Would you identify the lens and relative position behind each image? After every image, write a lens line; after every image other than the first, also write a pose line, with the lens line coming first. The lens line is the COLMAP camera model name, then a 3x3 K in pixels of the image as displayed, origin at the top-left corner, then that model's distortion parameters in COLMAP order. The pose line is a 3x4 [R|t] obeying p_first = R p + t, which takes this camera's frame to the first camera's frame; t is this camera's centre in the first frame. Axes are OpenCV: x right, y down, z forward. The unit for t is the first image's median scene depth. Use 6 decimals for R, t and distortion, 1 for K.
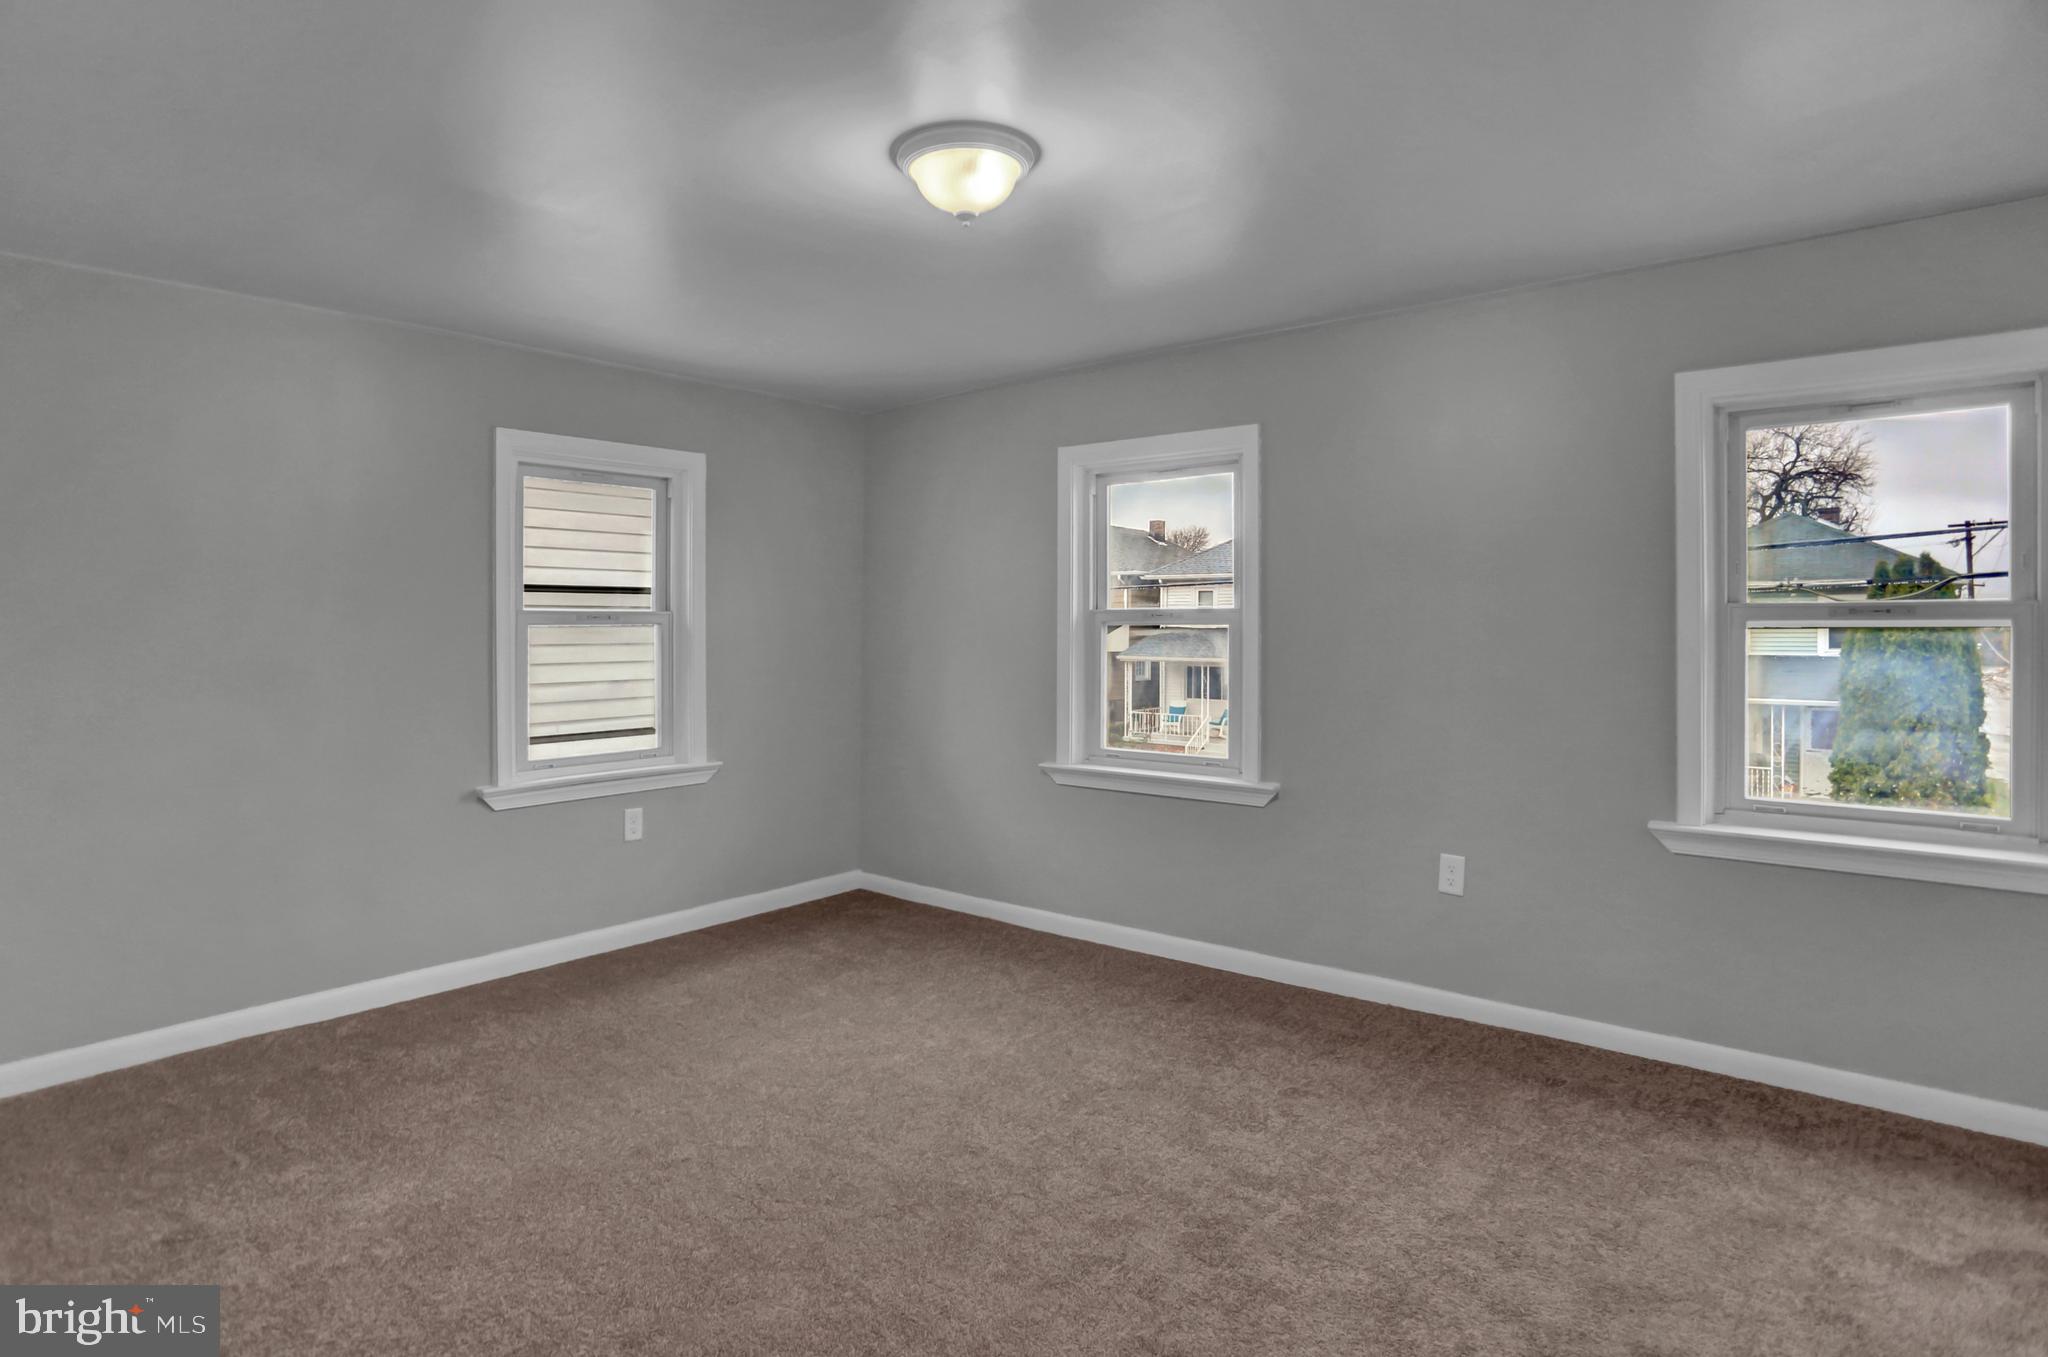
lens RADIAL K [[1100.9, 0, 988.9], [0, 1100.9, 602.4], [0, 0, 1]] dist [-0.080853, 0.033372]
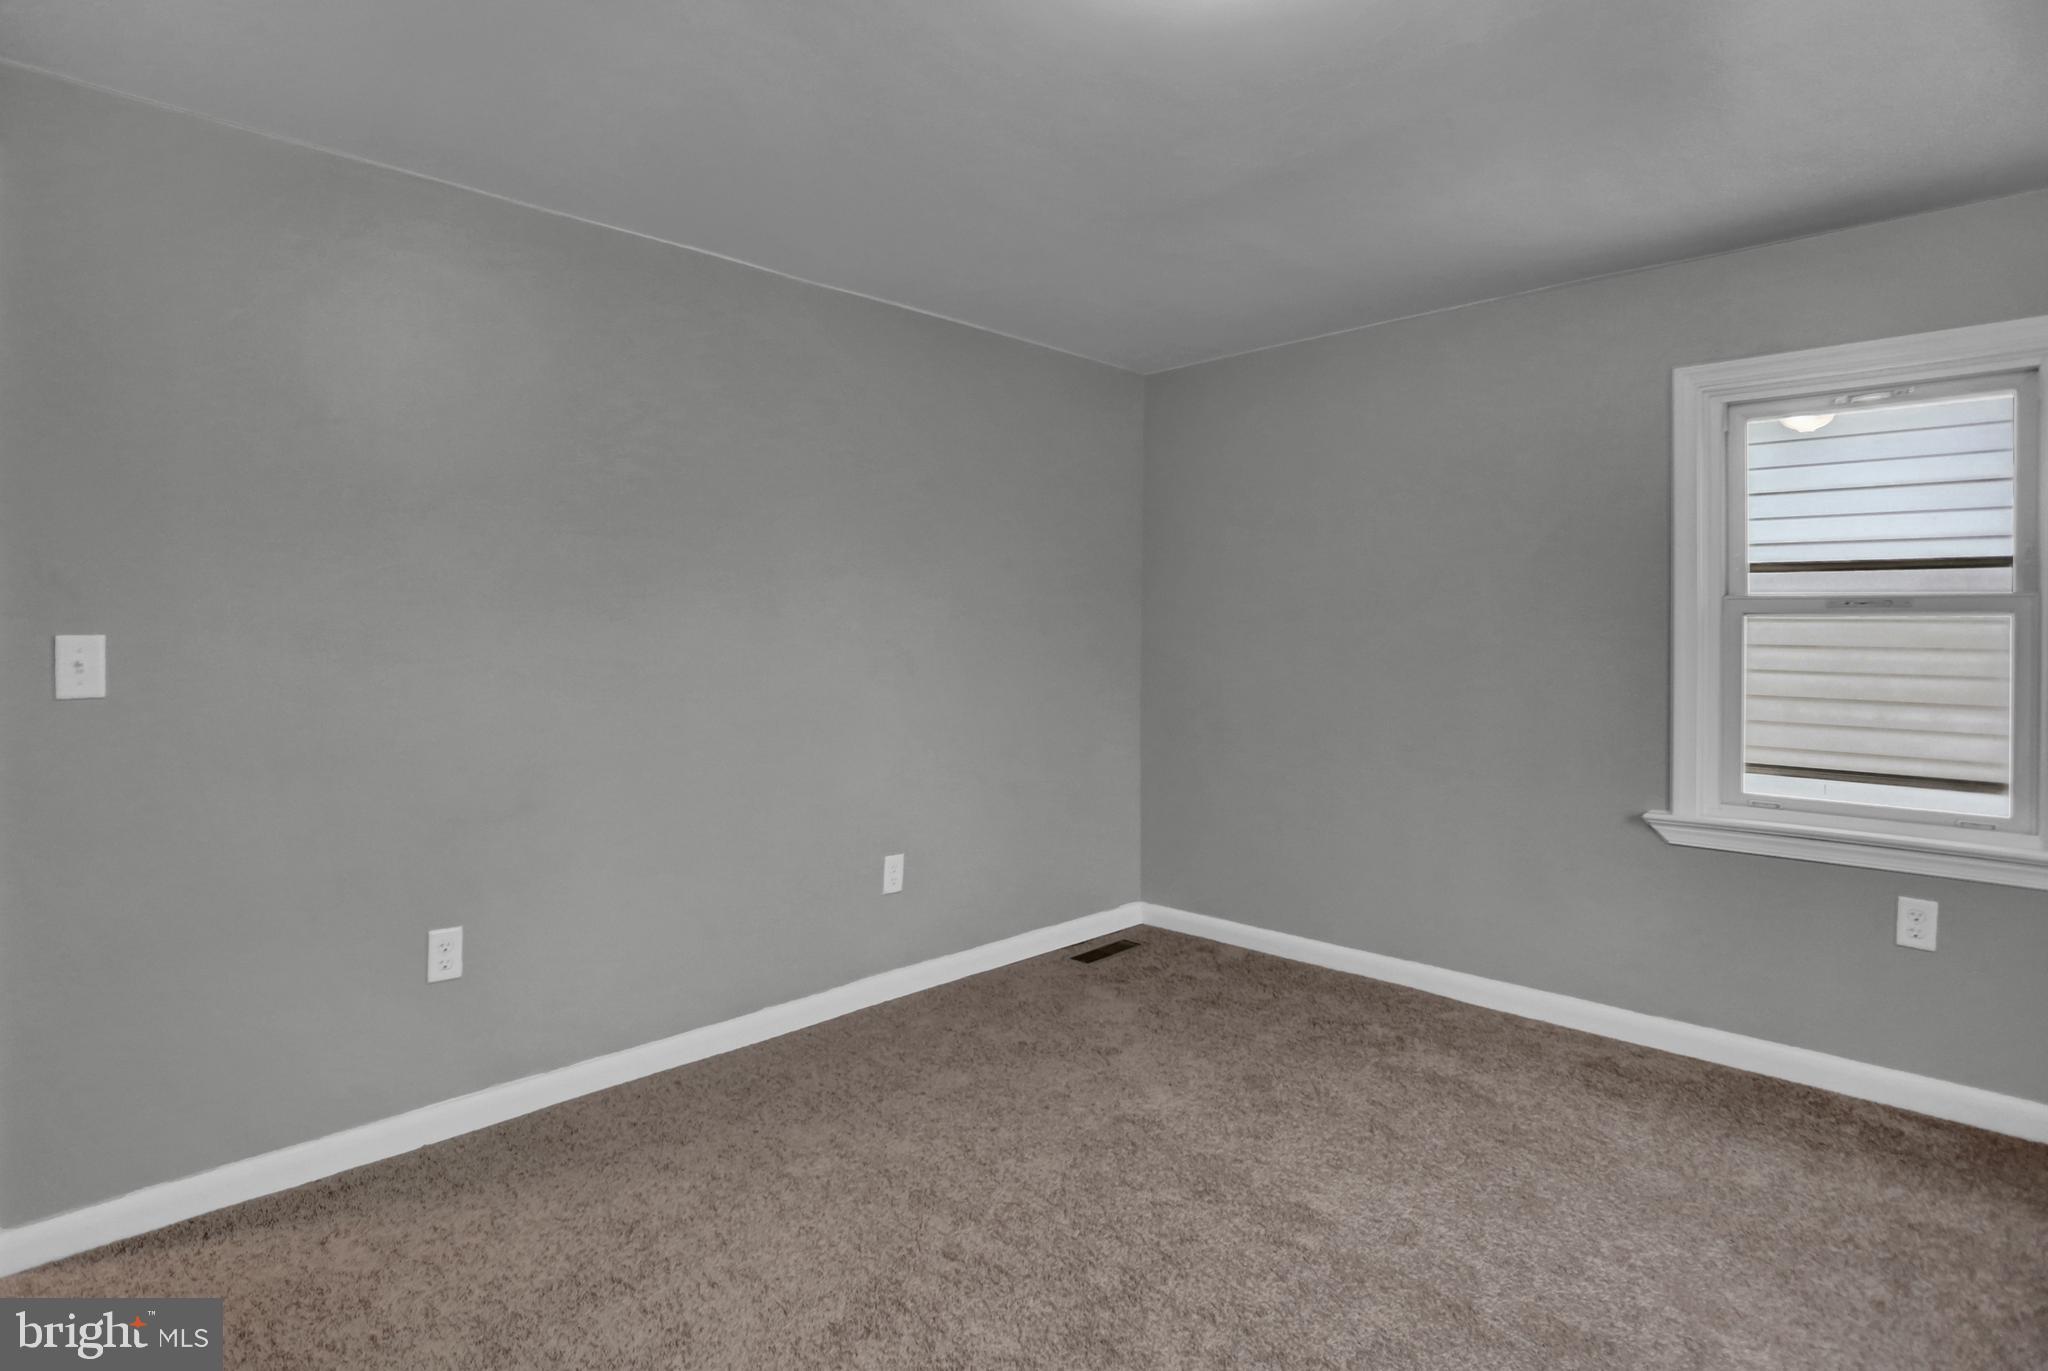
lens RADIAL K [[1073.7, 0, 1013.0], [0, 1073.7, 641.2], [0, 0, 1]] dist [-0.013345, 0.001933]
pose [[-0.095244, 0.022415, -0.995202, 0.369561], [0.028810, 0.999390, 0.019752, 0.008052], [0.995037, -0.026791, -0.095832, 0.560033]]
